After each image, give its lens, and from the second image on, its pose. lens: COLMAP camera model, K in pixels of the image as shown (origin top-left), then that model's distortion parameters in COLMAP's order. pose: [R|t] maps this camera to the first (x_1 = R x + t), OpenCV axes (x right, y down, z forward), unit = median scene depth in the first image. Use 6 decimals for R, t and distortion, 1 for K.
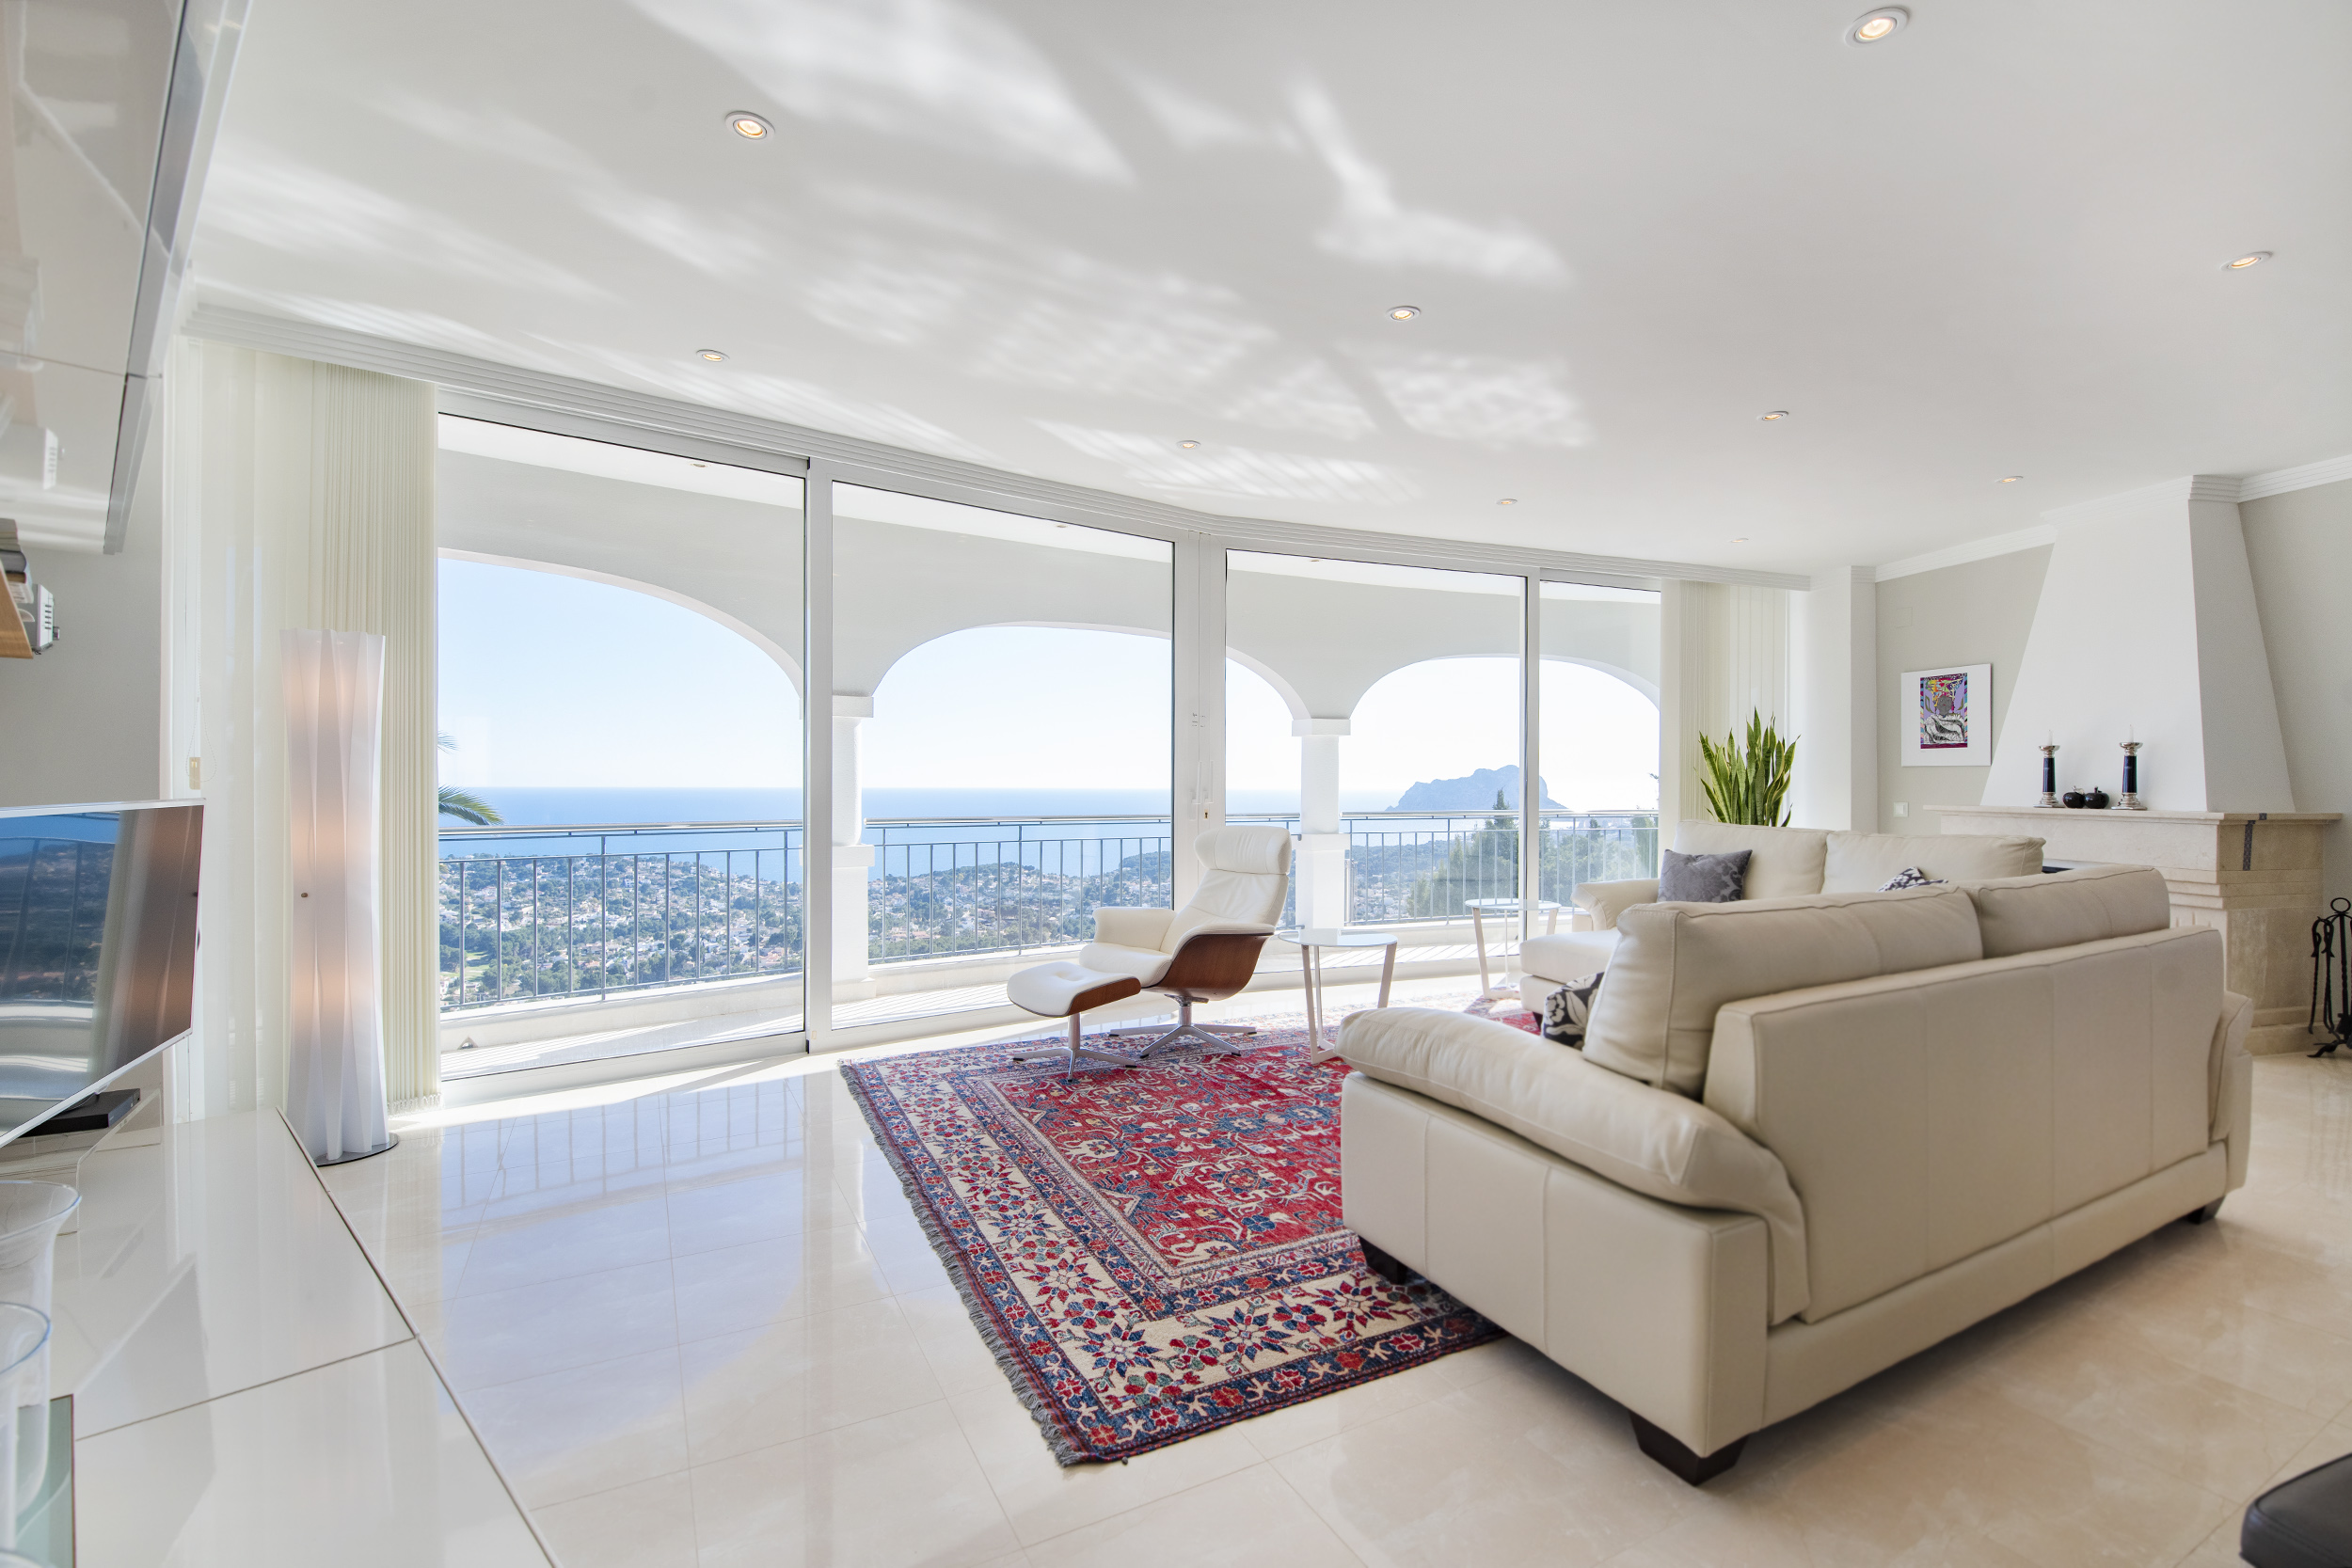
lens RADIAL K [[1024.1, 0, 1198.1], [0, 1024.1, 778.1], [0, 0, 1]] dist [-0.004299, -0.007877]
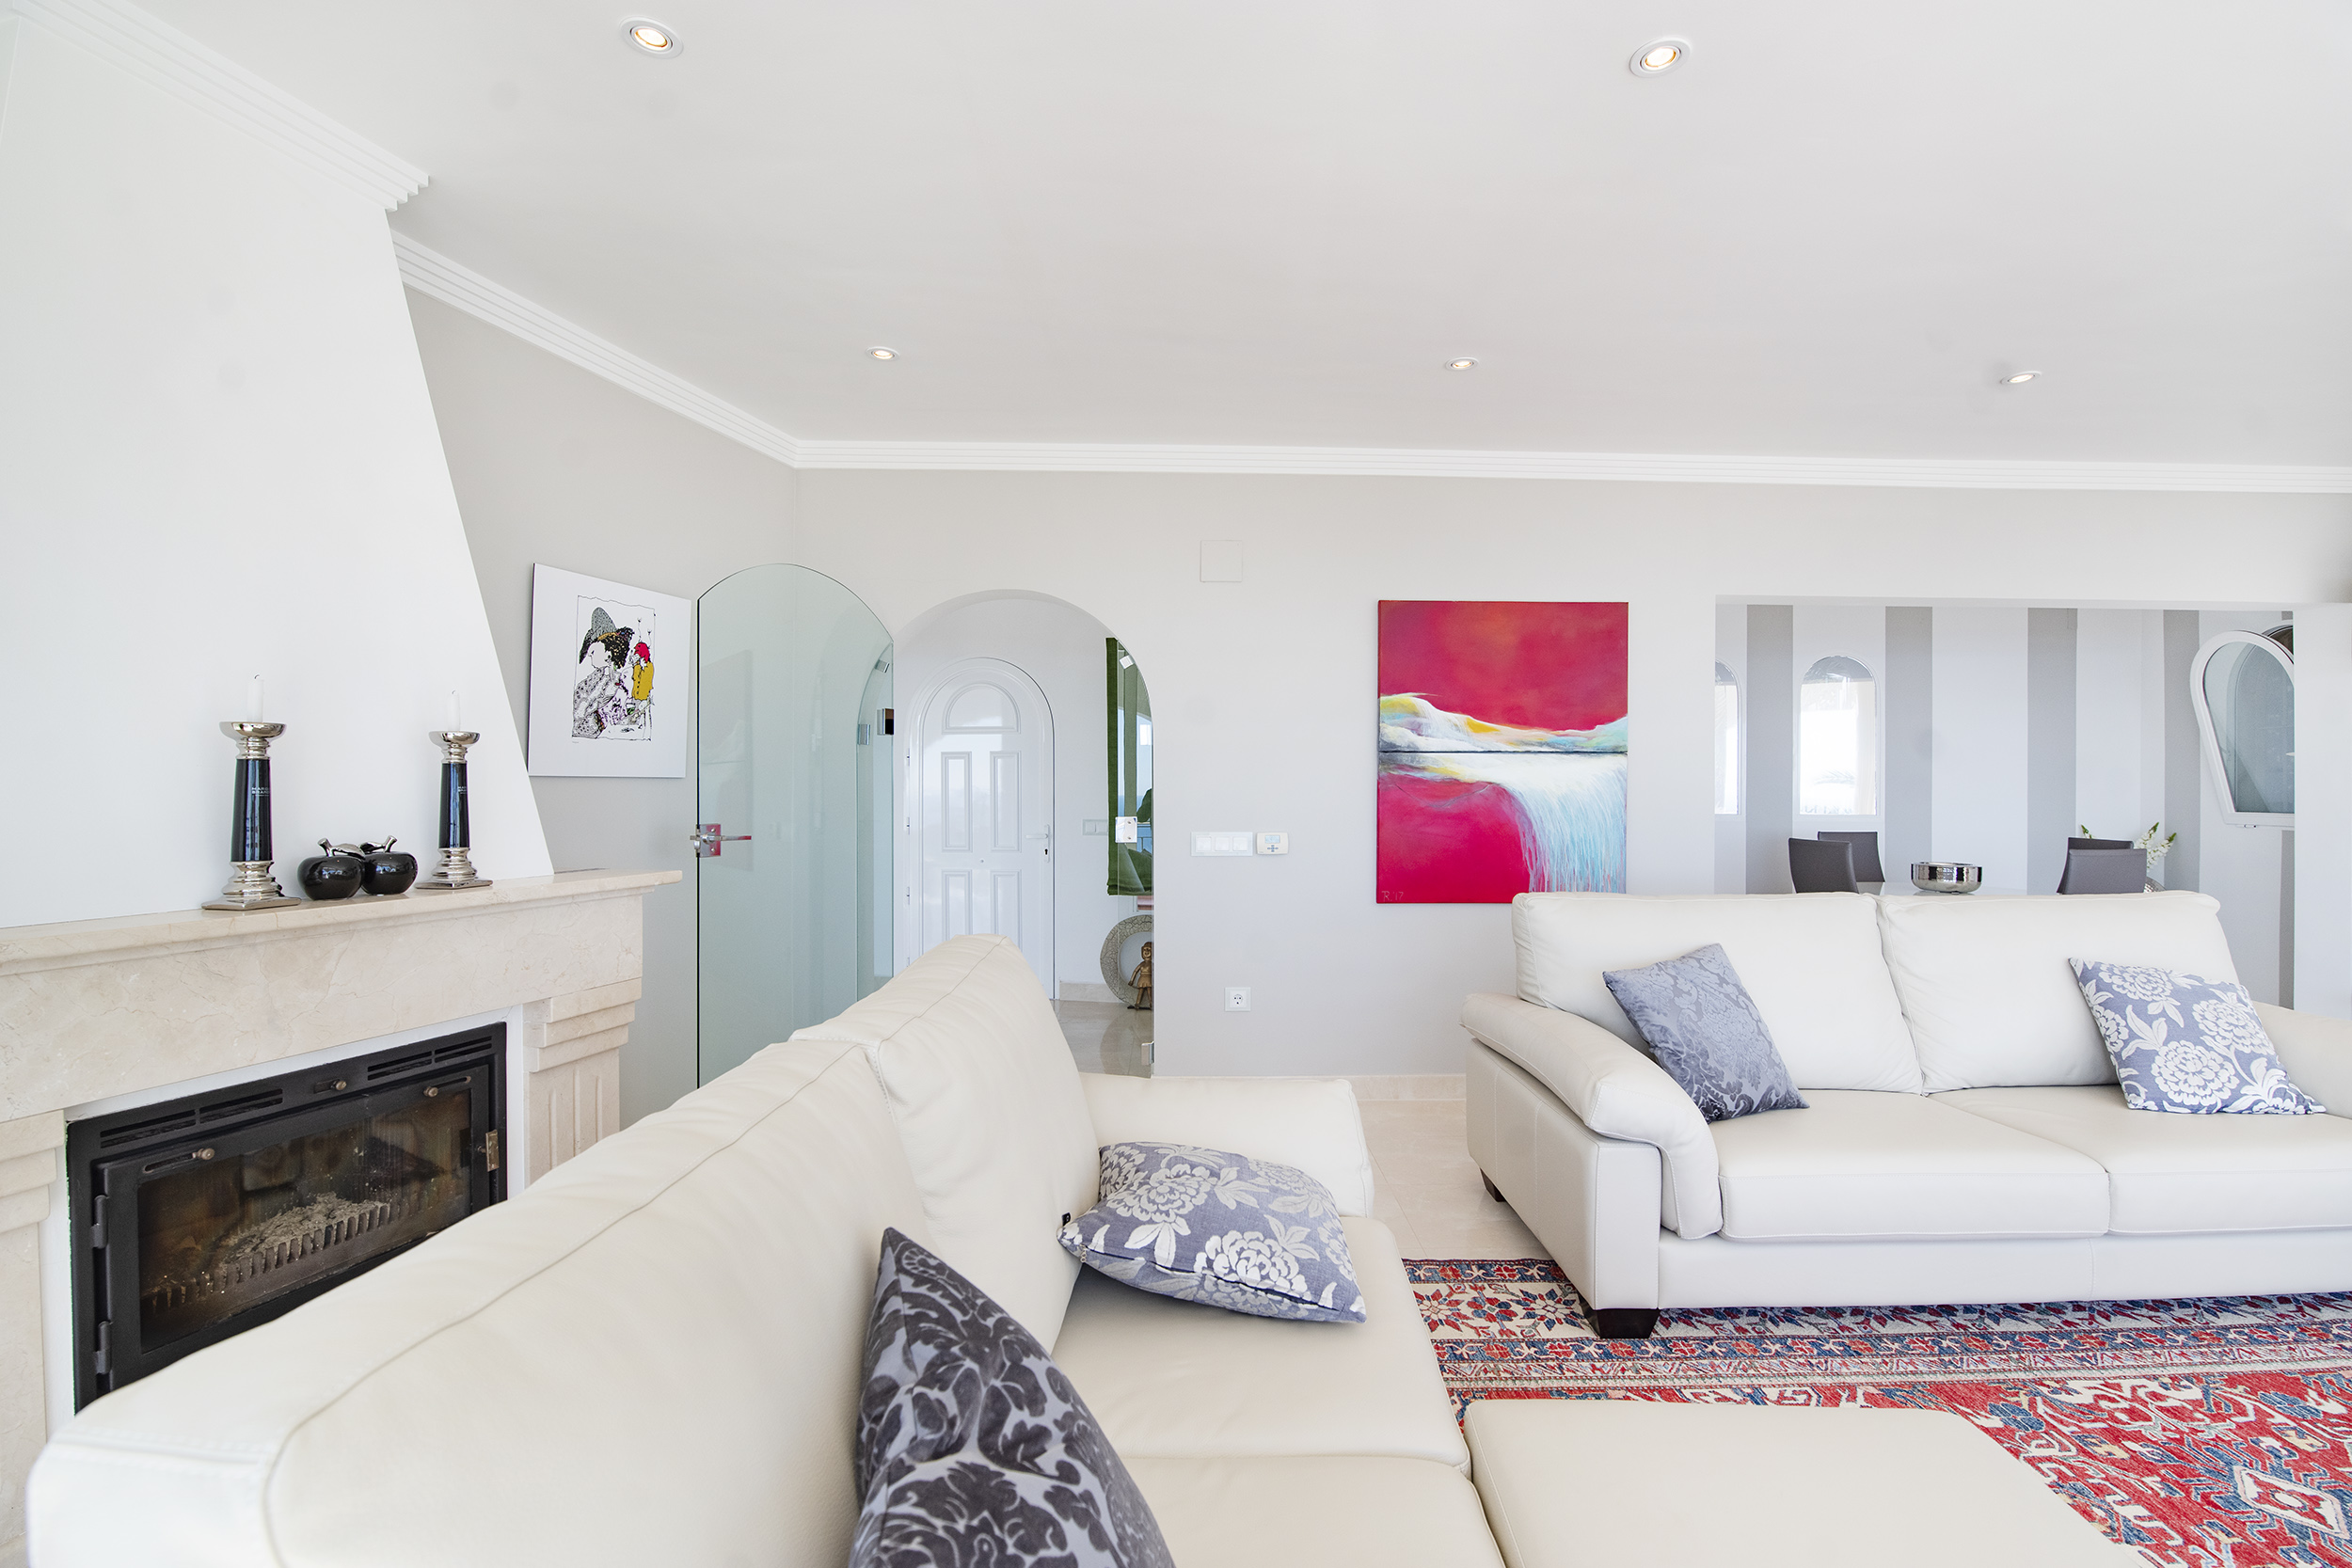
lens RADIAL K [[1024.1, 0, 1191.3], [0, 1024.1, 772.2], [0, 0, 1]] dist [-0.004299, -0.007877]
pose [[-0.891586, -0.000224, 0.452851, 0.619091], [-0.005551, 0.999930, -0.010435, -0.020230], [-0.452817, -0.011818, -0.891525, 1.731287]]
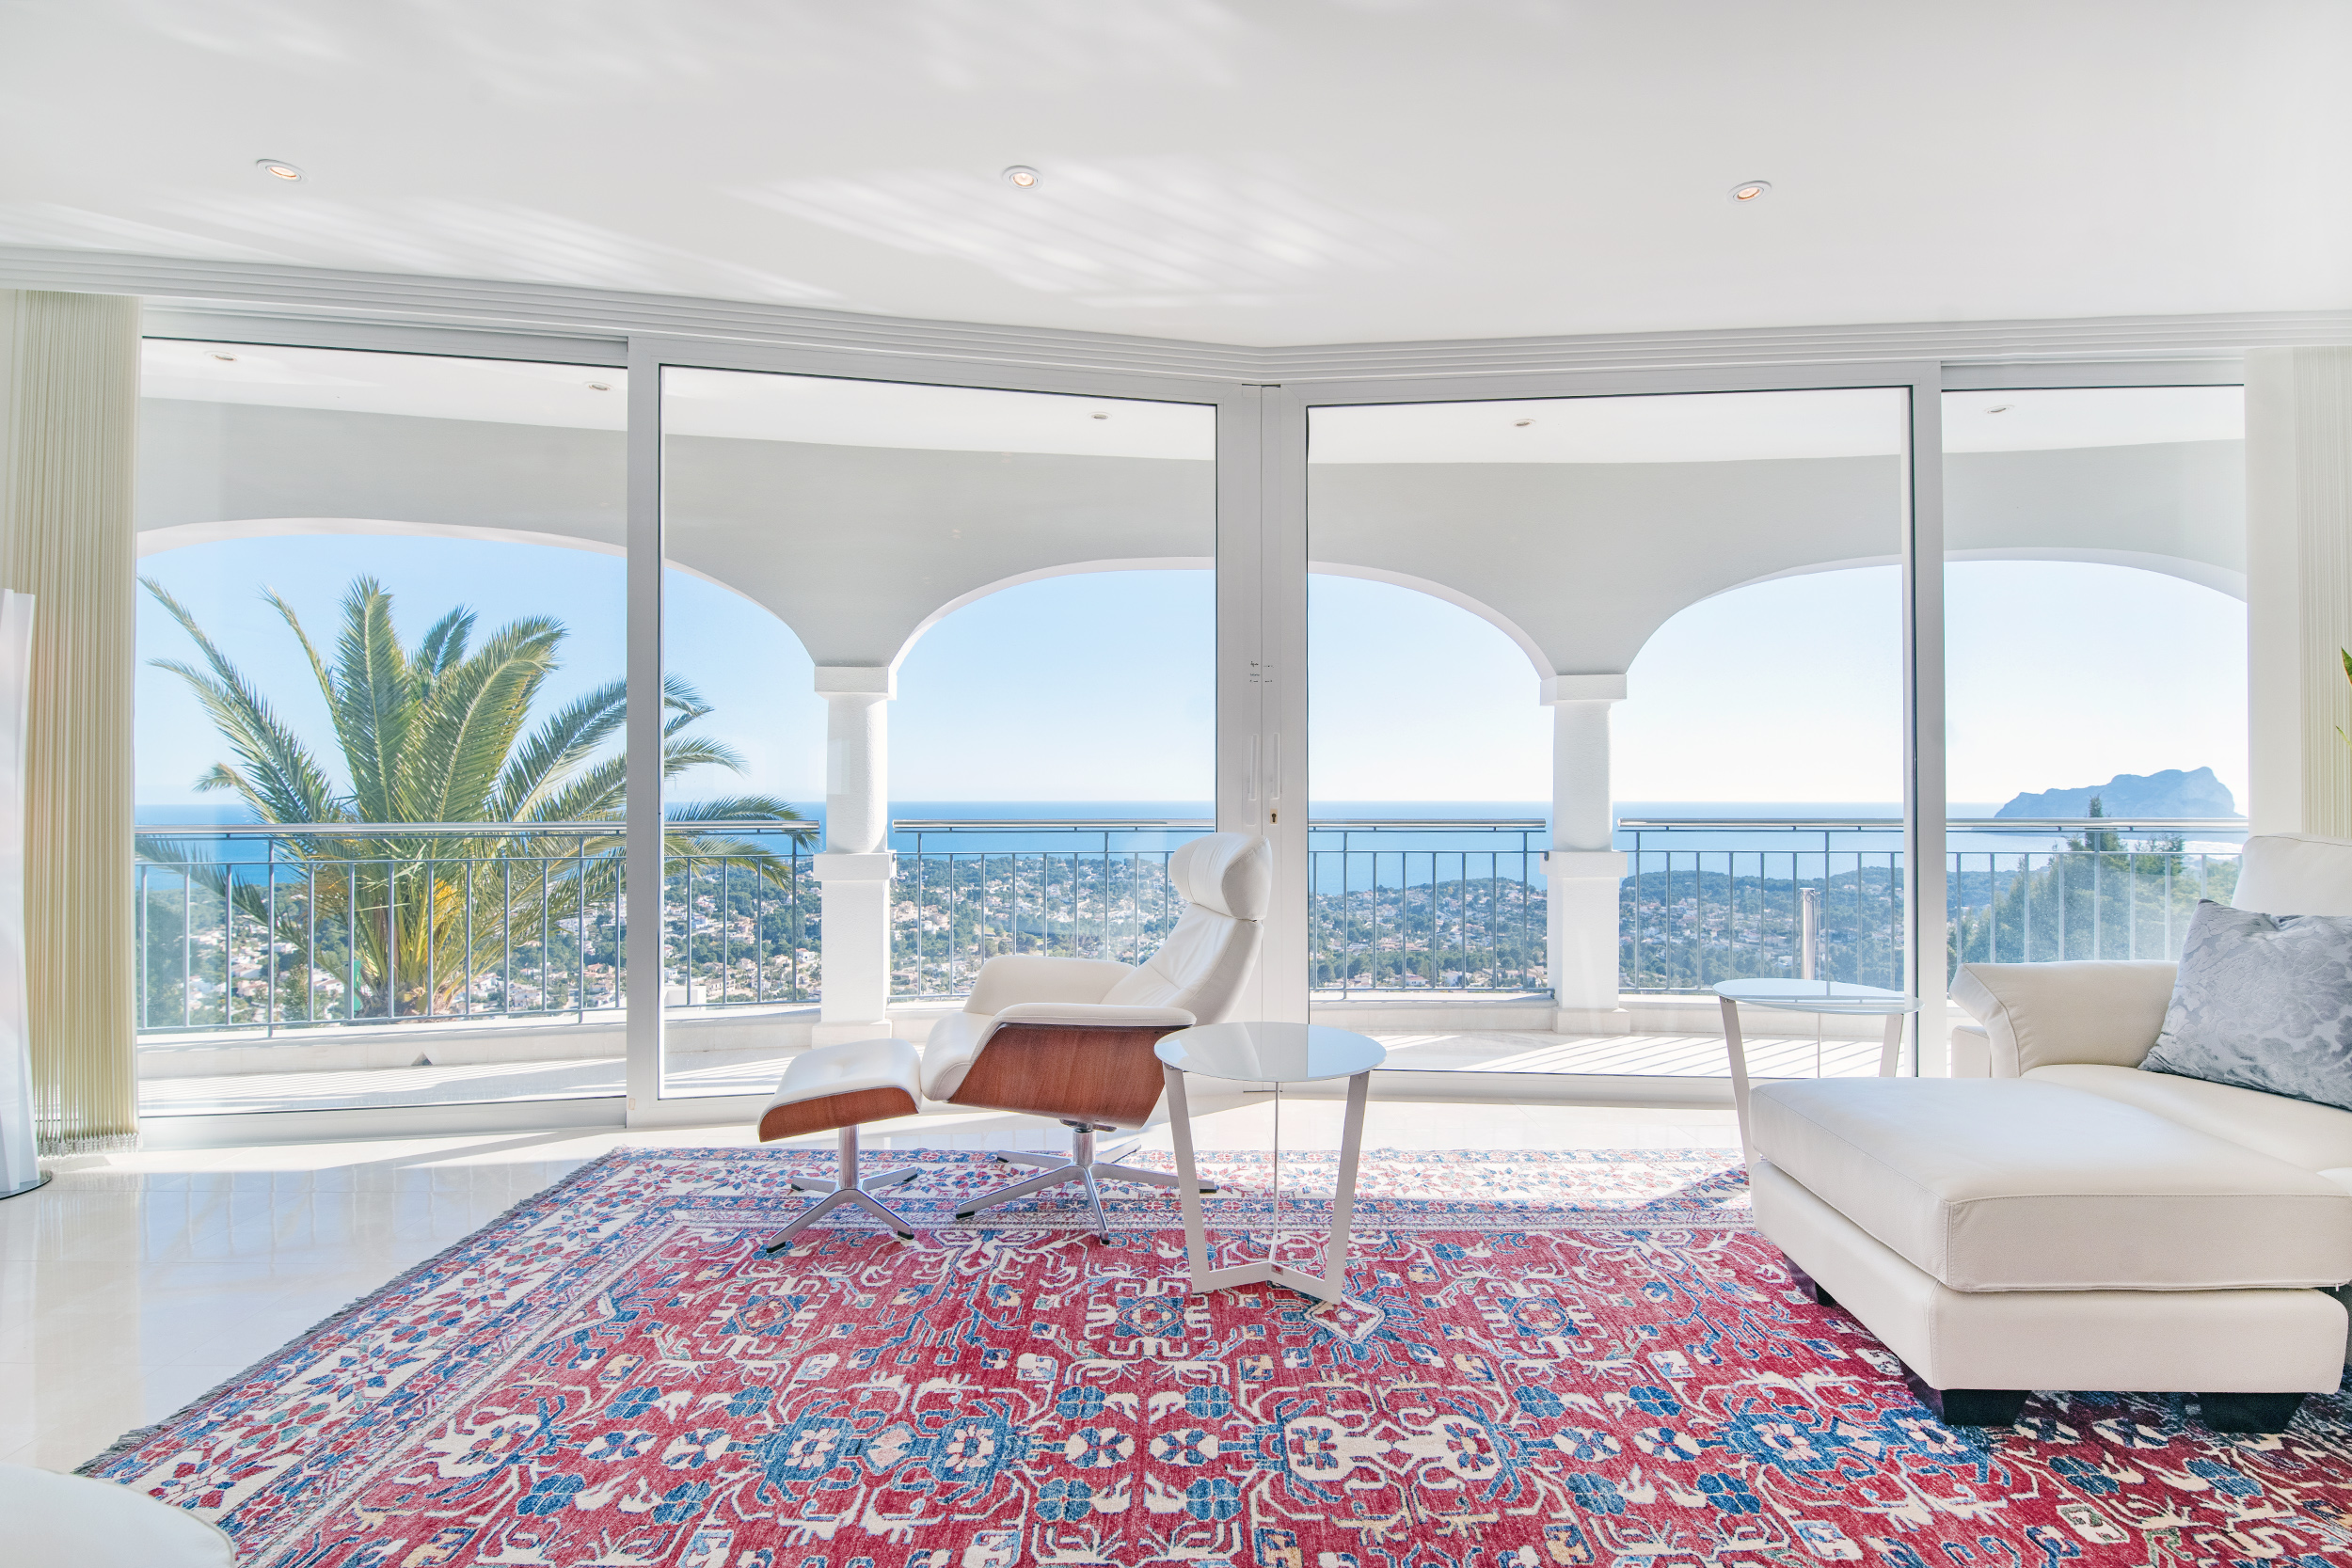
lens RADIAL K [[1024.1, 0, 1201.3], [0, 1024.1, 781.0], [0, 0, 1]] dist [-0.004299, -0.007877]
pose [[0.894125, -0.010572, -0.447692, 0.425356], [0.006023, 0.999915, -0.011583, 0.032986], [0.447777, 0.007660, 0.894113, 0.656063]]
